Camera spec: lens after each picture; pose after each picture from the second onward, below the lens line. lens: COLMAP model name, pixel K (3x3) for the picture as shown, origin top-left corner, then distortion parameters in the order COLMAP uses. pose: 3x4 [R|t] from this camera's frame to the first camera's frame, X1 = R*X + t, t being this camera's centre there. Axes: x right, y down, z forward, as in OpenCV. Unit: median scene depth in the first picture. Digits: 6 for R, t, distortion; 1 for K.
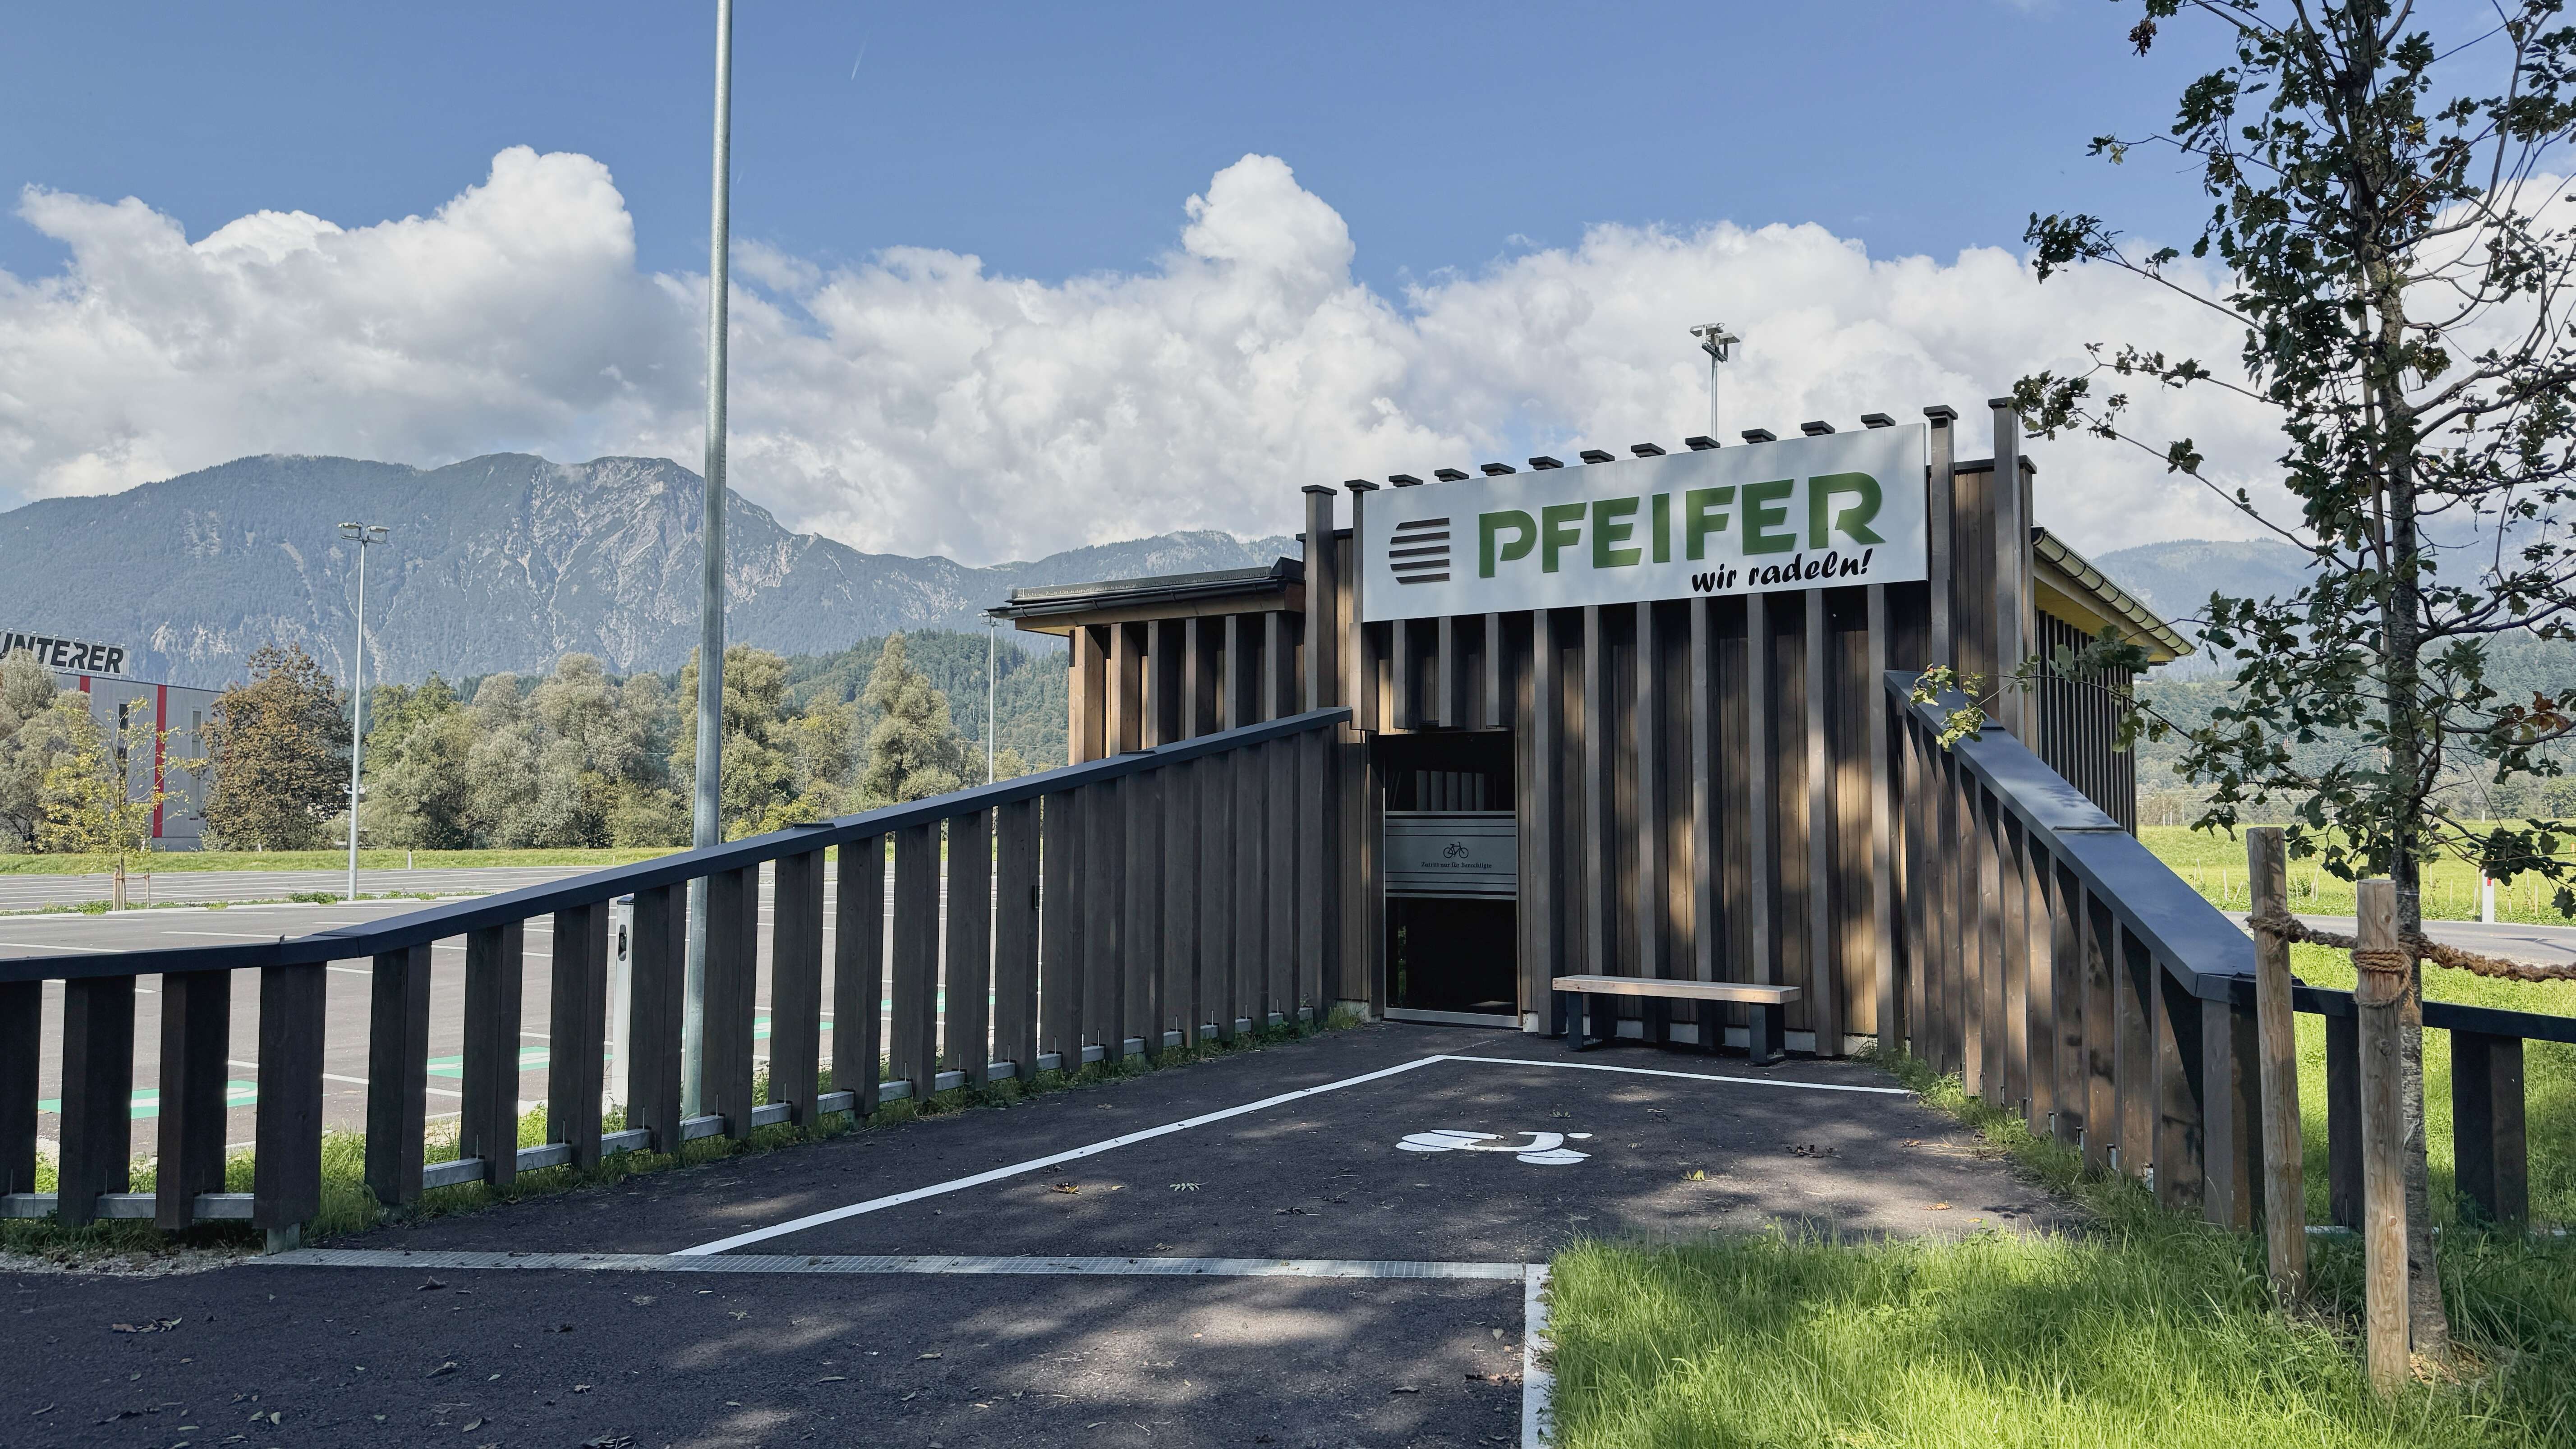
lens RADIAL K [[1823.1, 0, 1295.4], [0, 1823.1, 738.1], [0, 0, 1]] dist [0.095006, -0.088639]
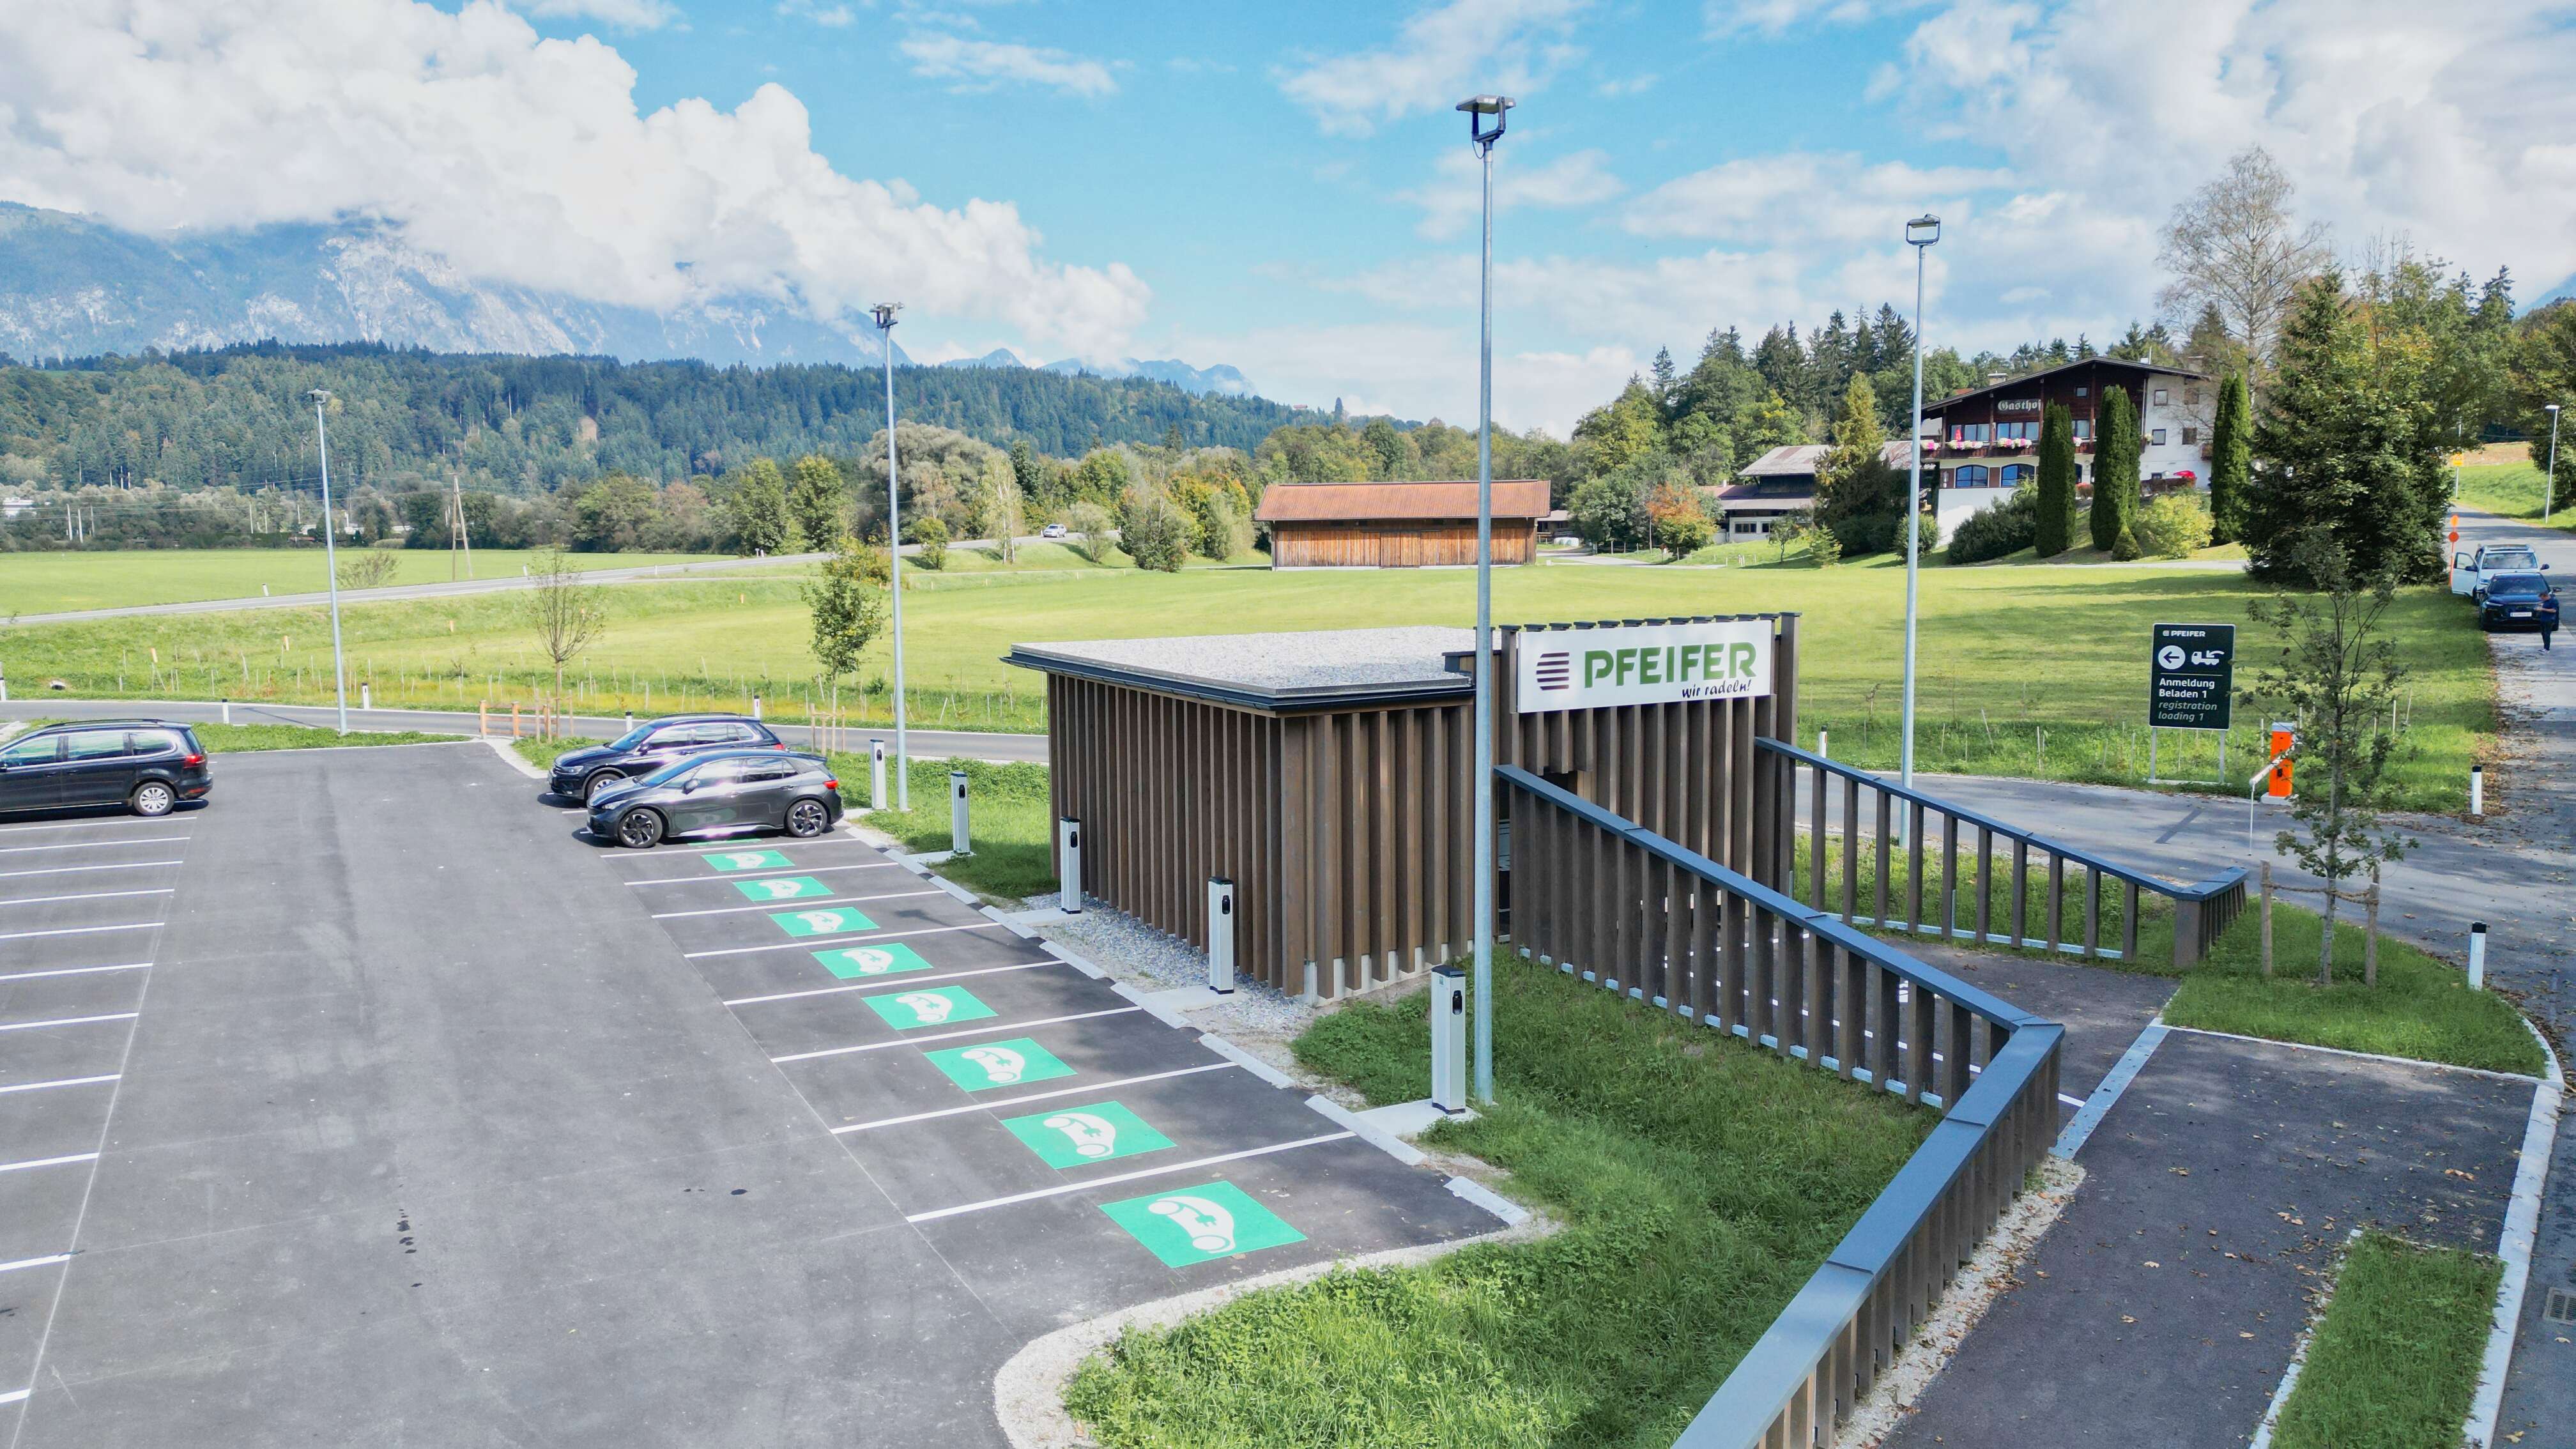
lens RADIAL K [[1778.7, 0, 1263.7], [0, 1778.7, 728.0], [0, 0, 1]] dist [0.050233, -0.037711]
pose [[0.508507, -0.096174, 0.855670, -1.592747], [-0.036901, 0.990396, 0.133246, -0.277470], [-0.860267, -0.099331, 0.500075, 0.421621]]
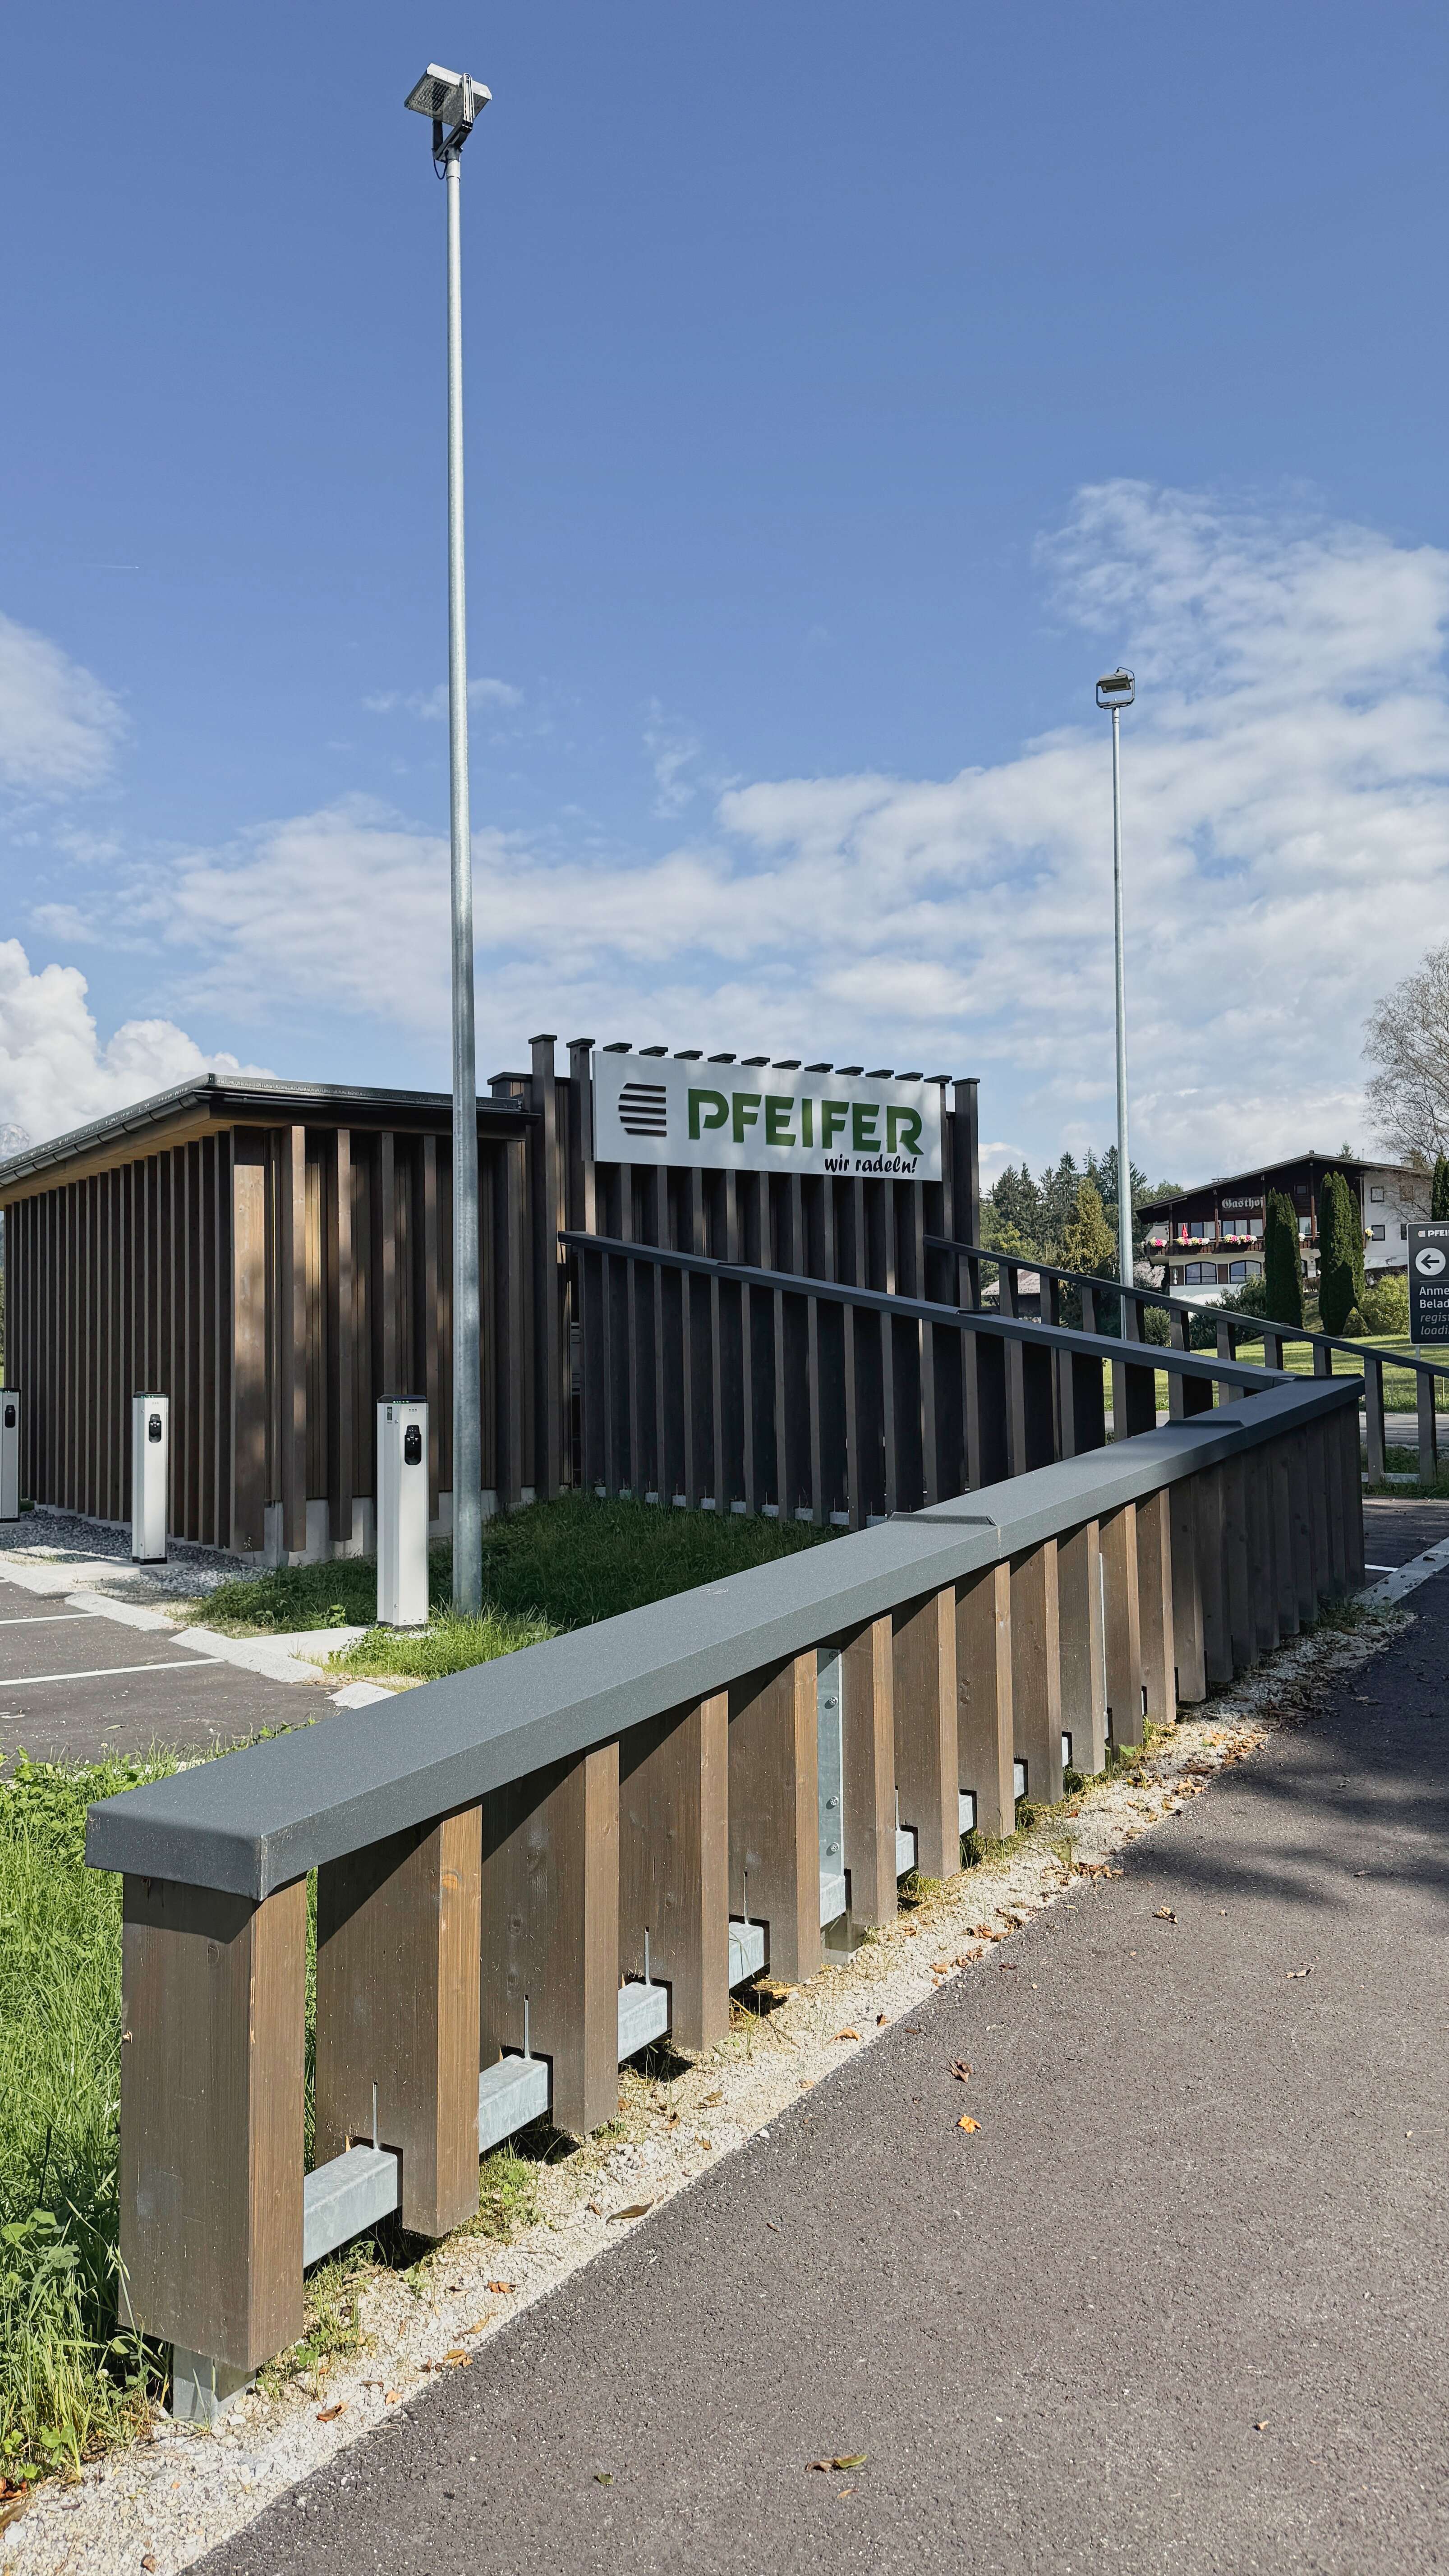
lens RADIAL K [[1823.1, 0, 712.9], [0, 1823.1, 1263.1], [0, 0, 1]] dist [0.095006, -0.088639]
pose [[0.409068, 0.048551, 0.911211, -1.100282], [-0.036373, 0.998657, -0.036882, 0.048247], [-0.911779, -0.018057, 0.410285, 0.476779]]
